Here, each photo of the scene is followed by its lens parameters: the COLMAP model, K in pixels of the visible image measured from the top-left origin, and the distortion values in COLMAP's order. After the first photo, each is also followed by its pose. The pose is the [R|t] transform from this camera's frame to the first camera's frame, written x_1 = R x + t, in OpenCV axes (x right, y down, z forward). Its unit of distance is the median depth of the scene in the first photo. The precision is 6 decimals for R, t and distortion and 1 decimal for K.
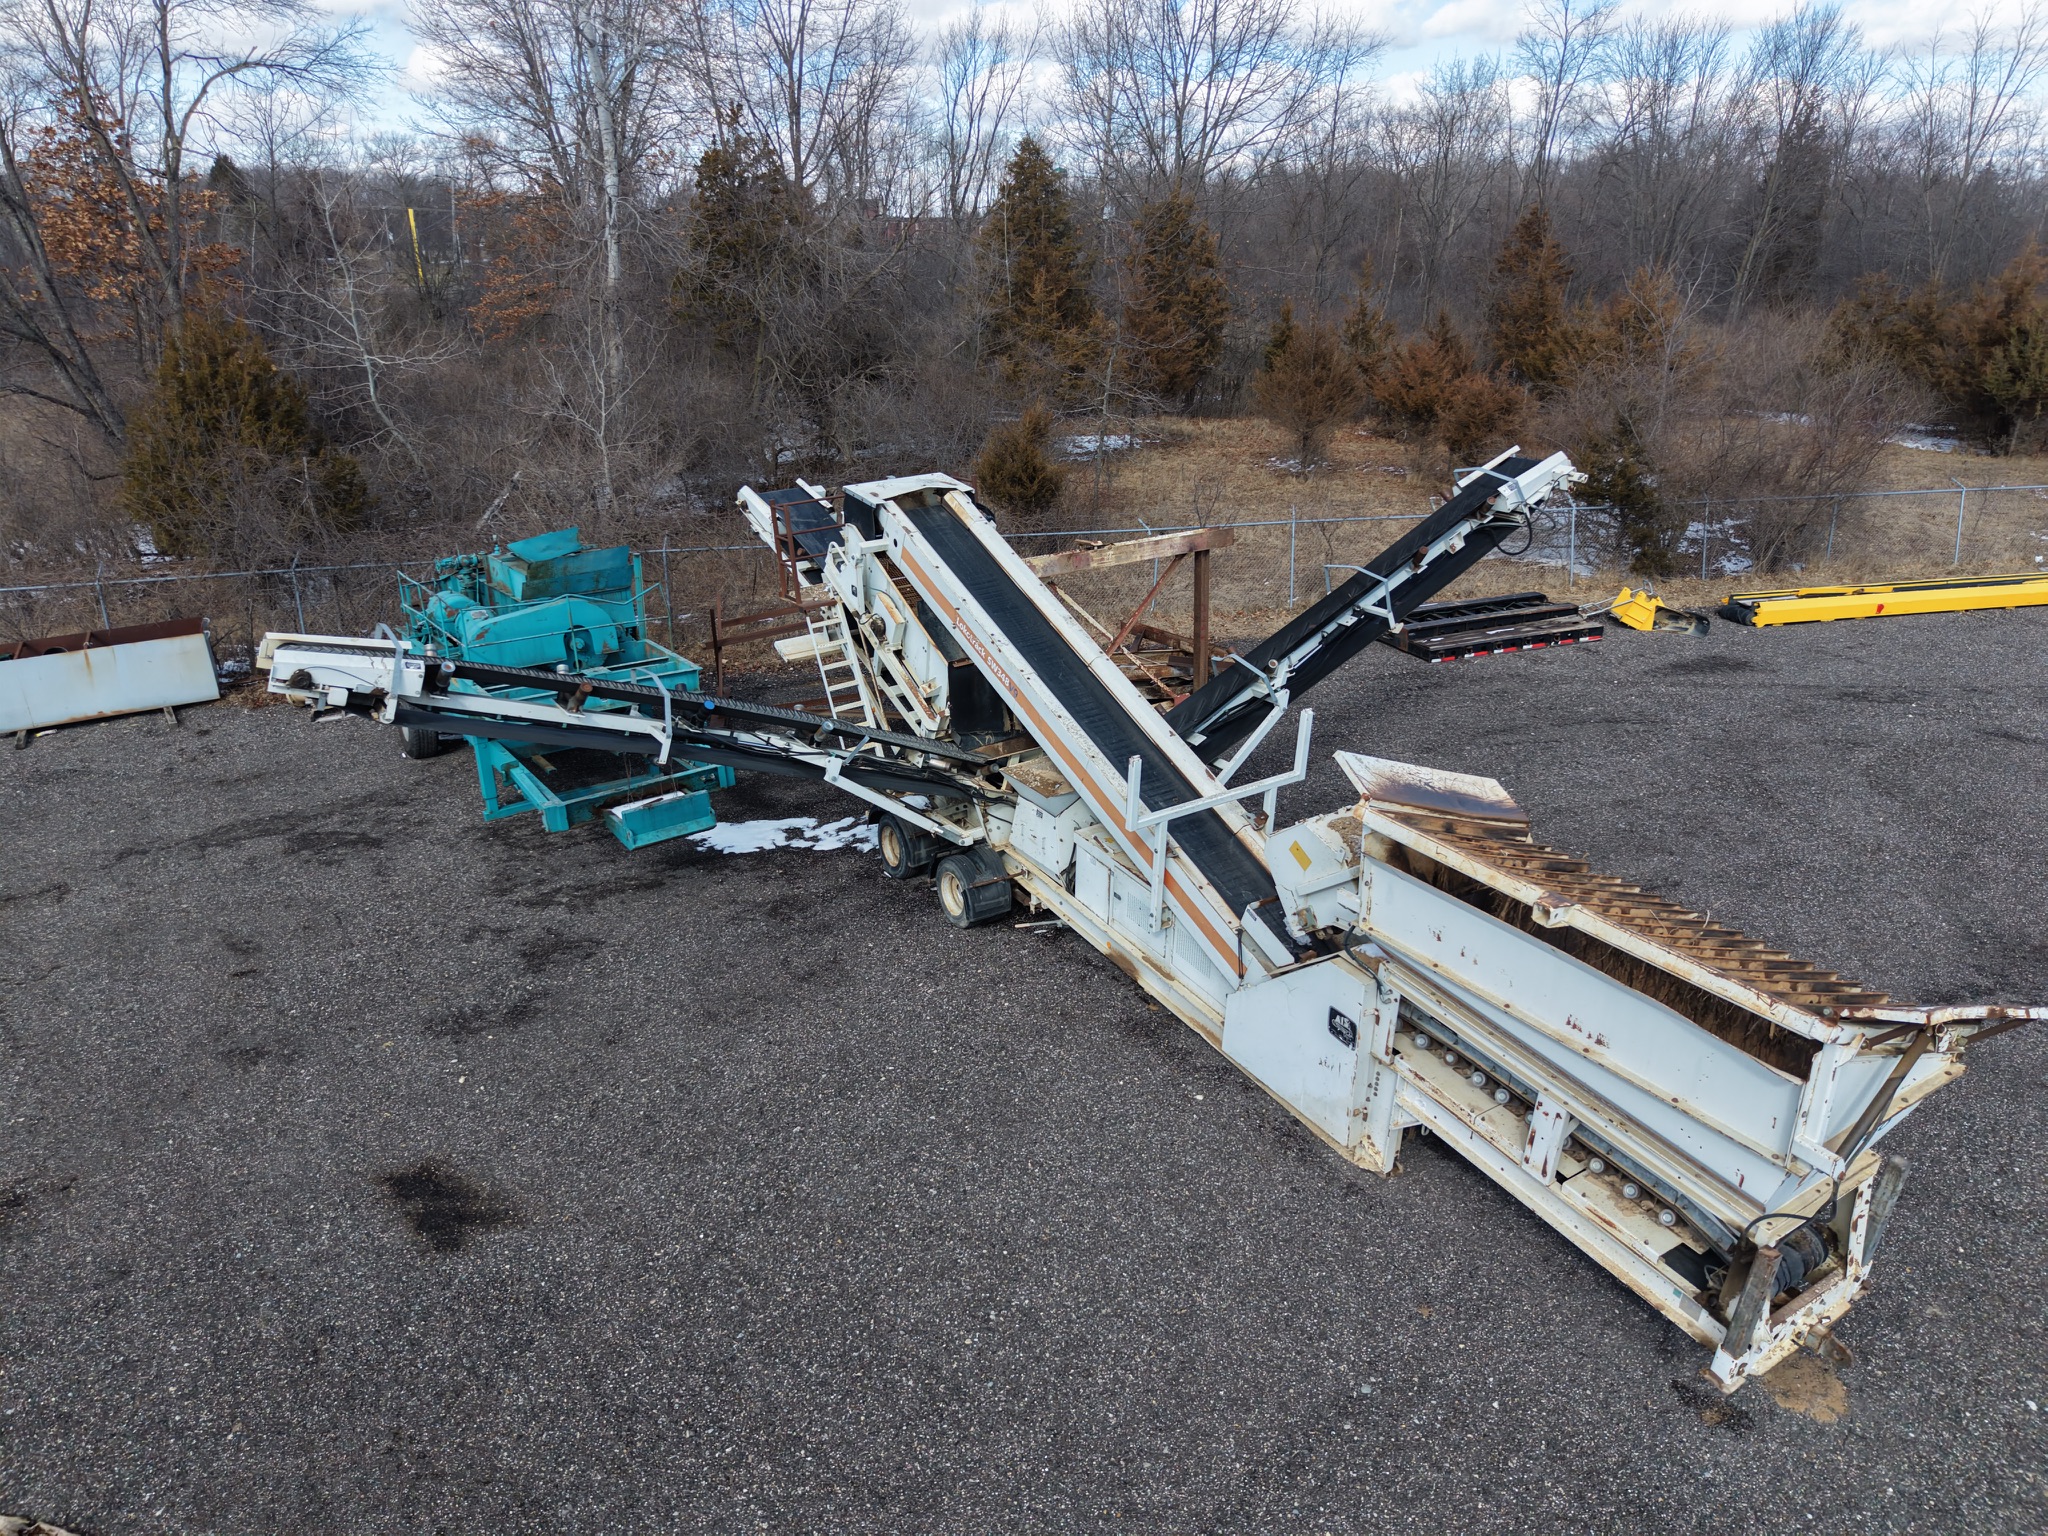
lens RADIAL K [[1364.0, 0, 1024.0], [0, 1364.0, 768.0], [0, 0, 1]] dist [0.016985, -0.019192]
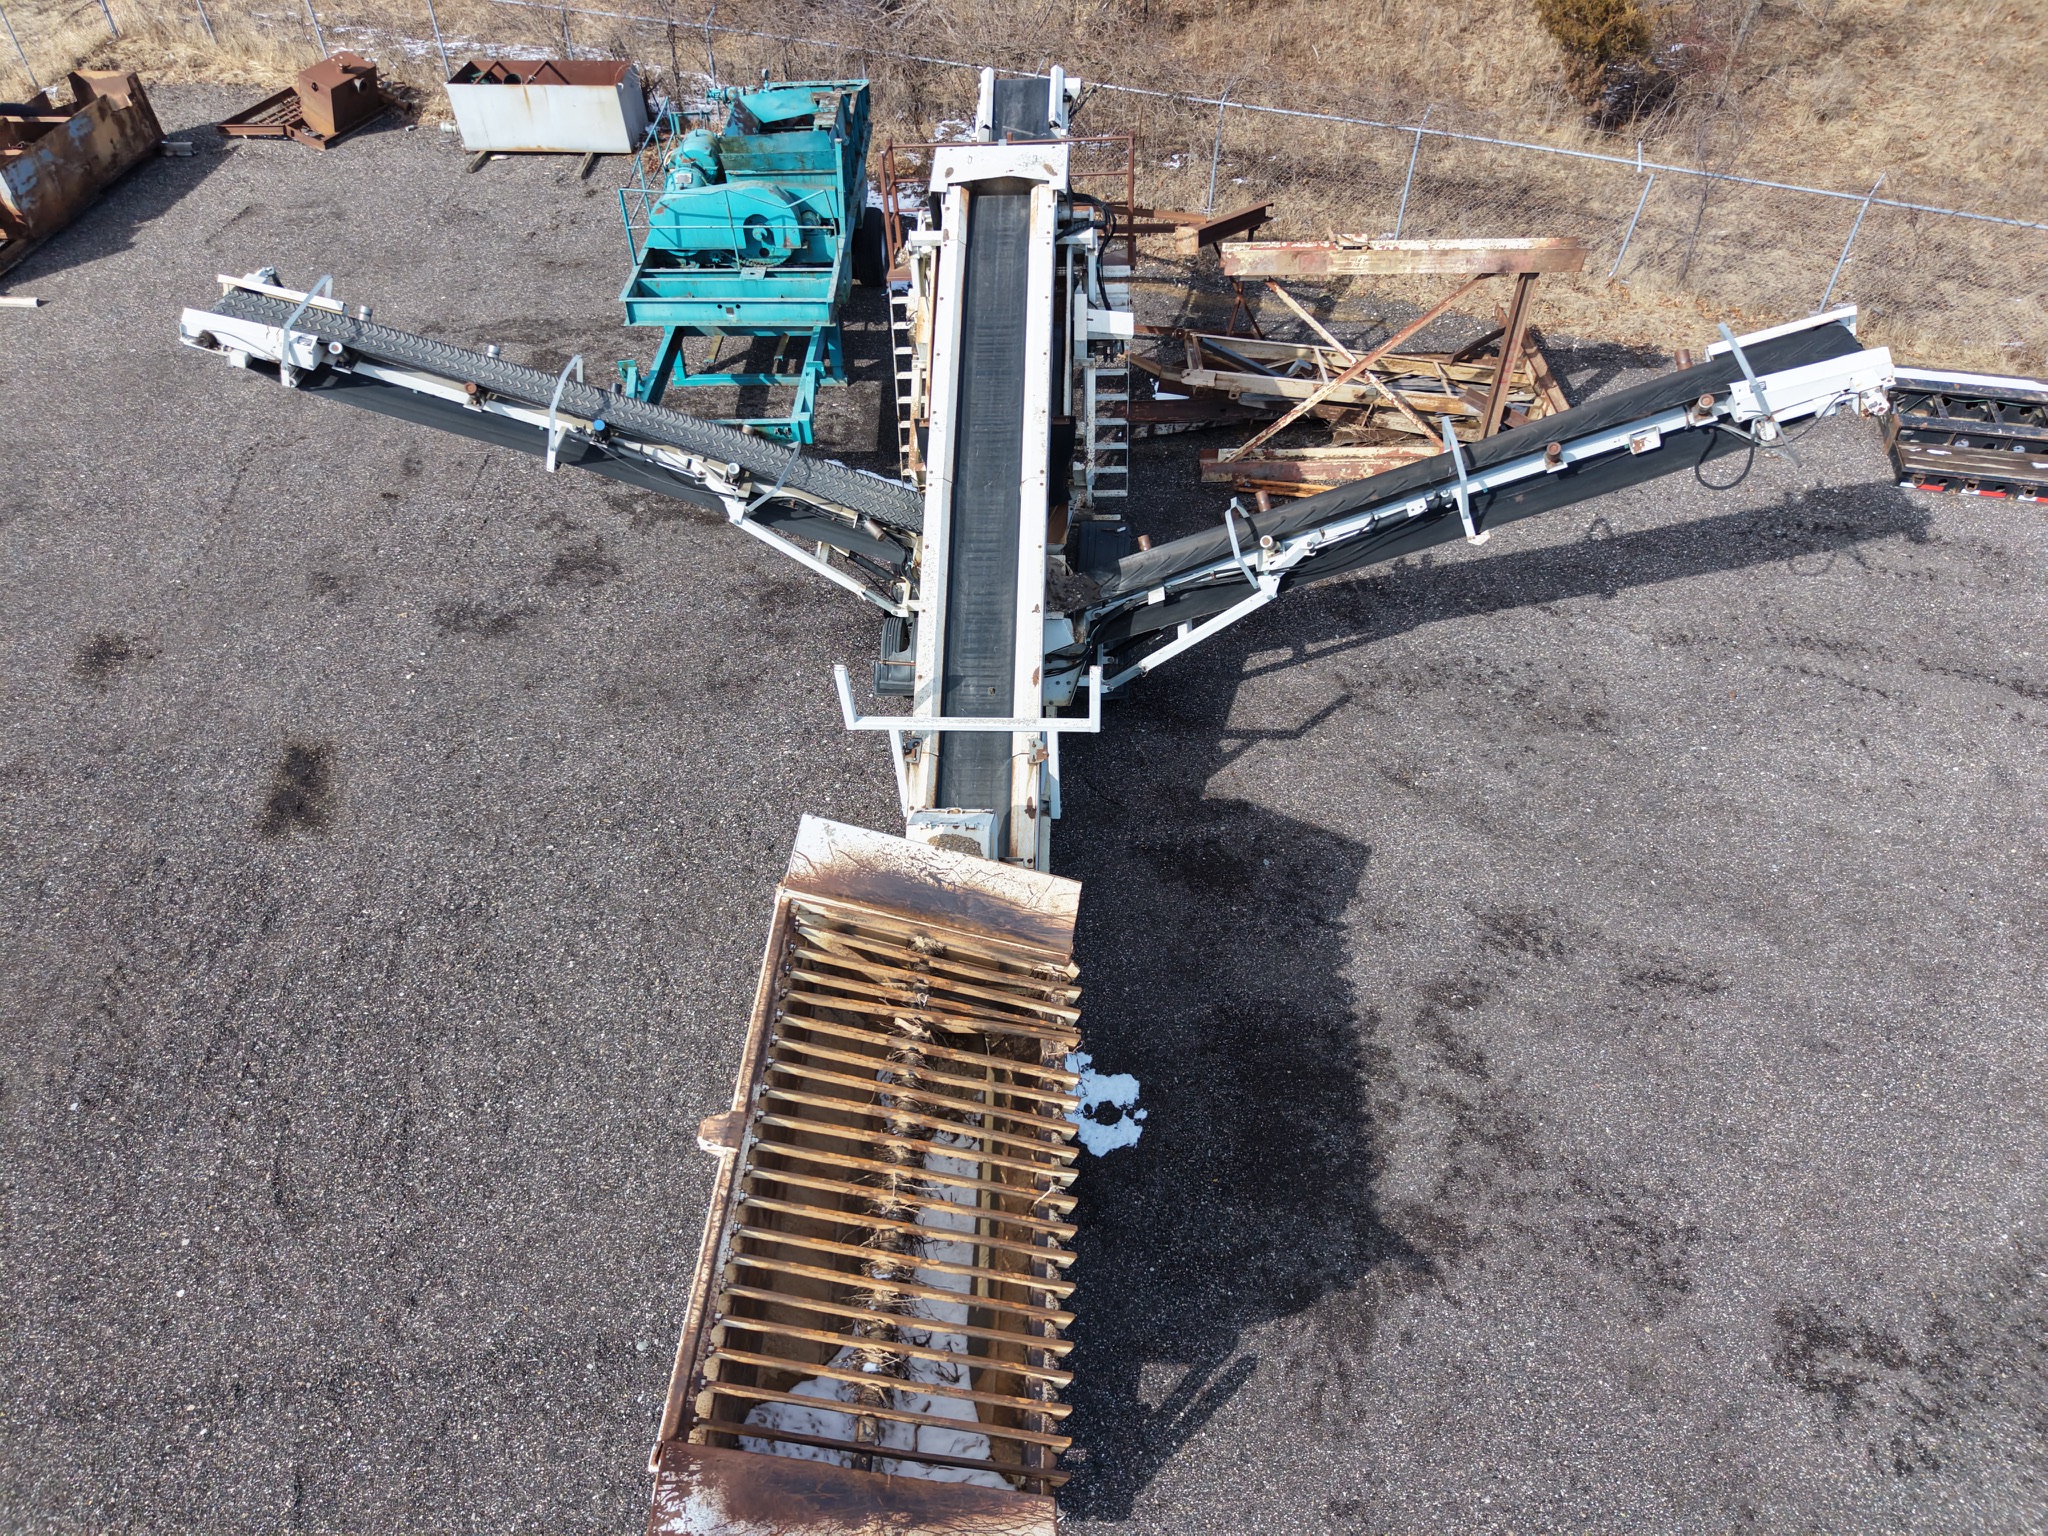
lens RADIAL K [[1364.0, 0, 1024.0], [0, 1364.0, 768.0], [0, 0, 1]] dist [0.016985, -0.019192]
pose [[0.819294, 0.414764, -0.395890, 0.419568], [-0.208578, 0.858744, 0.468033, -0.293057], [0.534091, -0.300883, 0.790074, 0.248236]]
